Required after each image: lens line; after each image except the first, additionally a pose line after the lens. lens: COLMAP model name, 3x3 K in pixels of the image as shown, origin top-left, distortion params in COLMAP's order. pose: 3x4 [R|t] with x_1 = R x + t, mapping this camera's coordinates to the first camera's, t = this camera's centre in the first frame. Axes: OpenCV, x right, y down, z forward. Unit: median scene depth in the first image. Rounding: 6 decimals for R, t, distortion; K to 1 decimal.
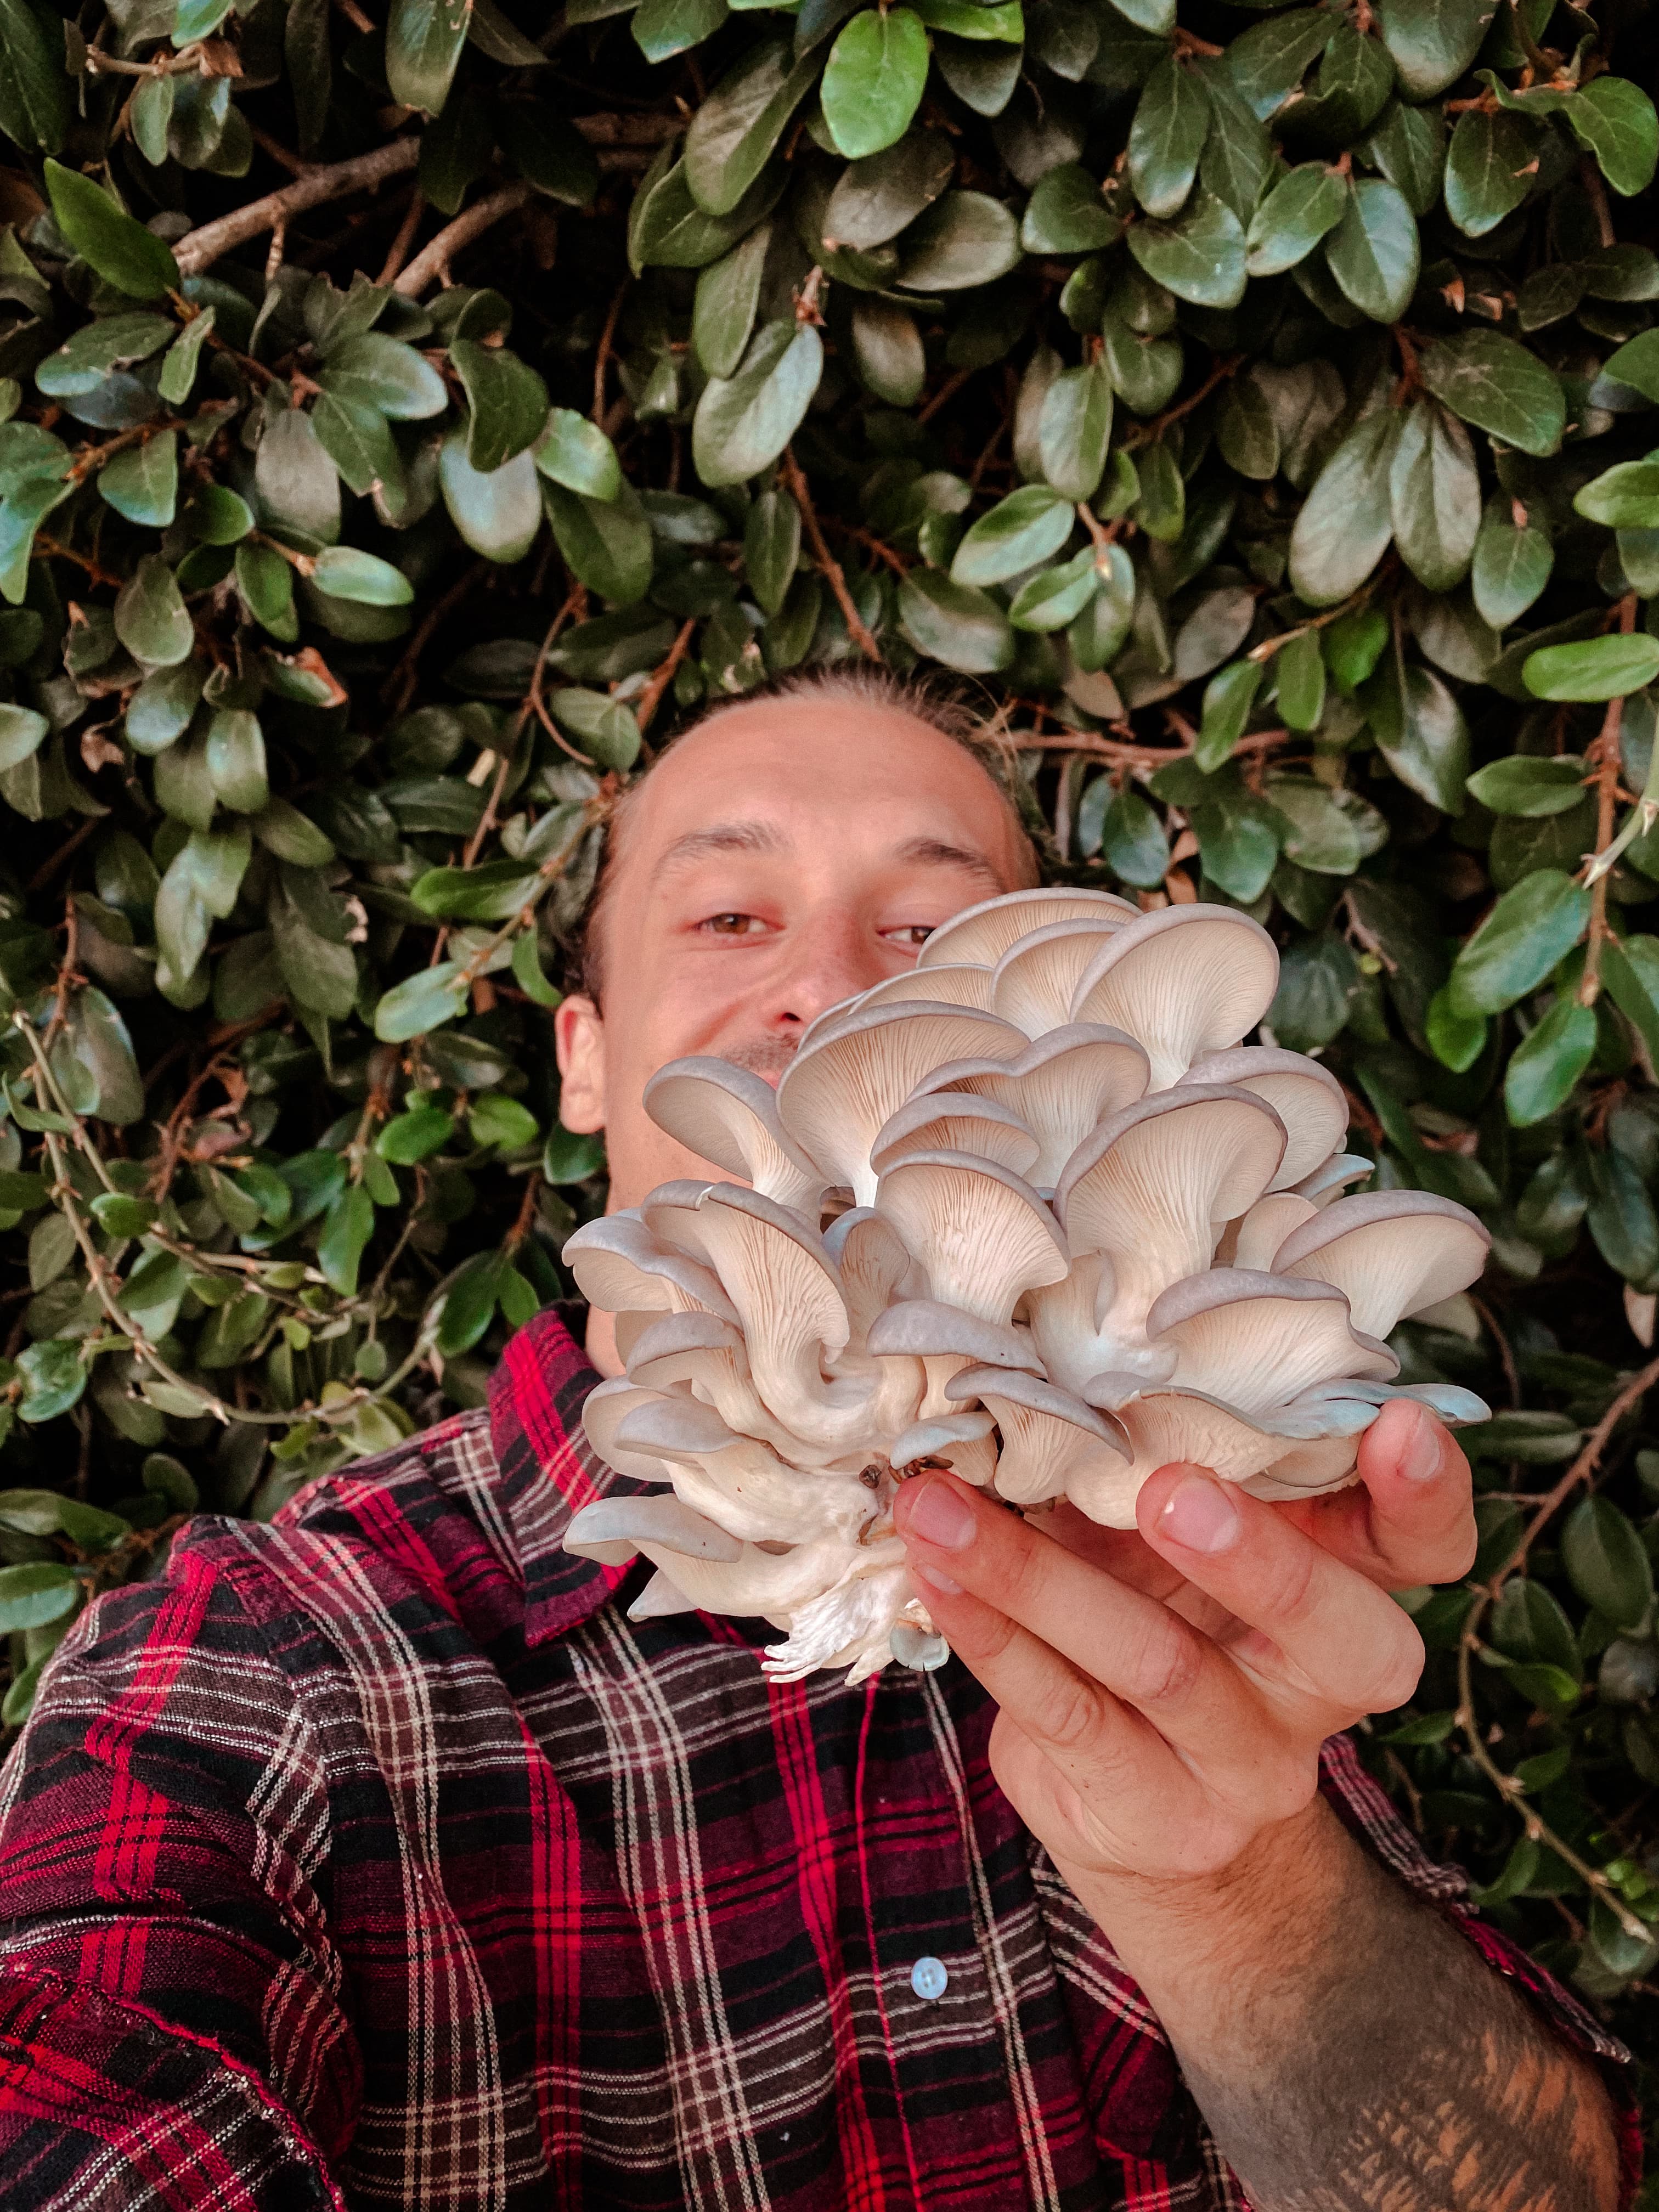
lens RADIAL K [[1723.7, 0, 821.0], [0, 1723.7, 1104.7], [0, 0, 1]] dist [0.000623, -0.009665]
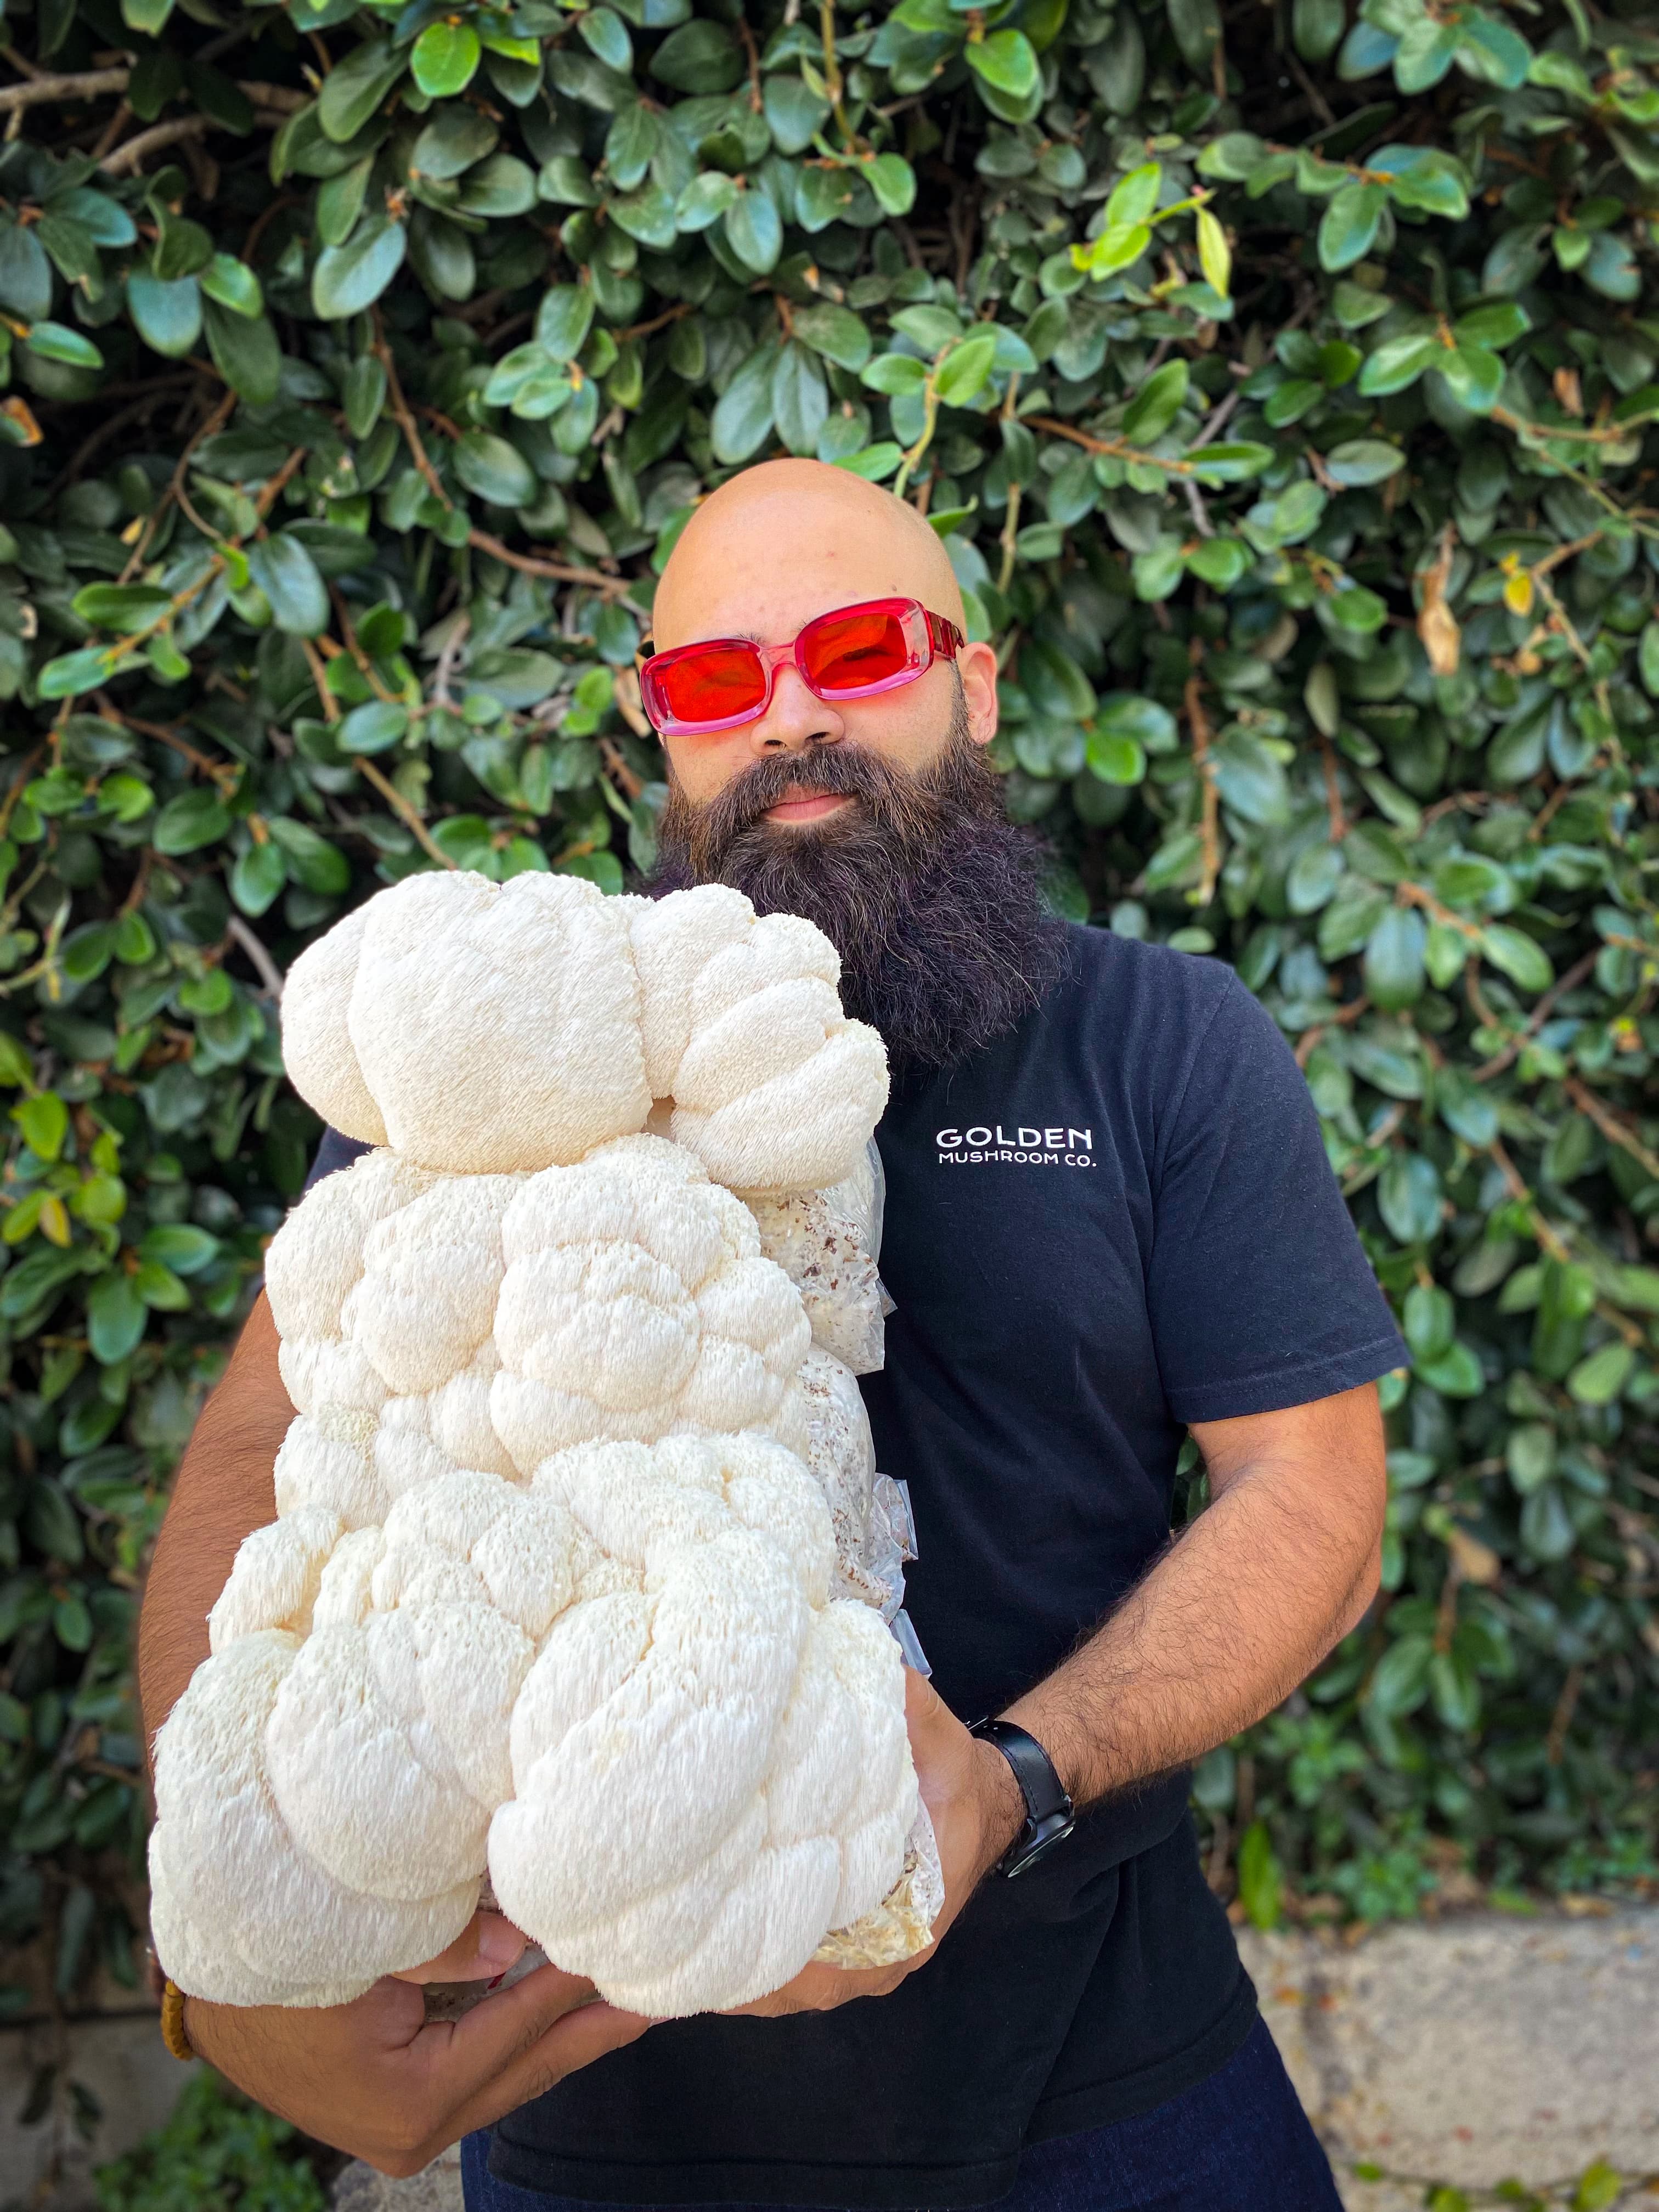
lens RADIAL K [[1723.7, 0, 834.9], [0, 1723.7, 1089.5], [0, 0, 1]] dist [0.000623, -0.009665]
pose [[0.966082, 0.043101, 0.254614, 0.012052], [-0.011493, 0.992173, -0.124345, 0.479905], [-0.257980, 0.117201, 0.959015, -0.459751]]
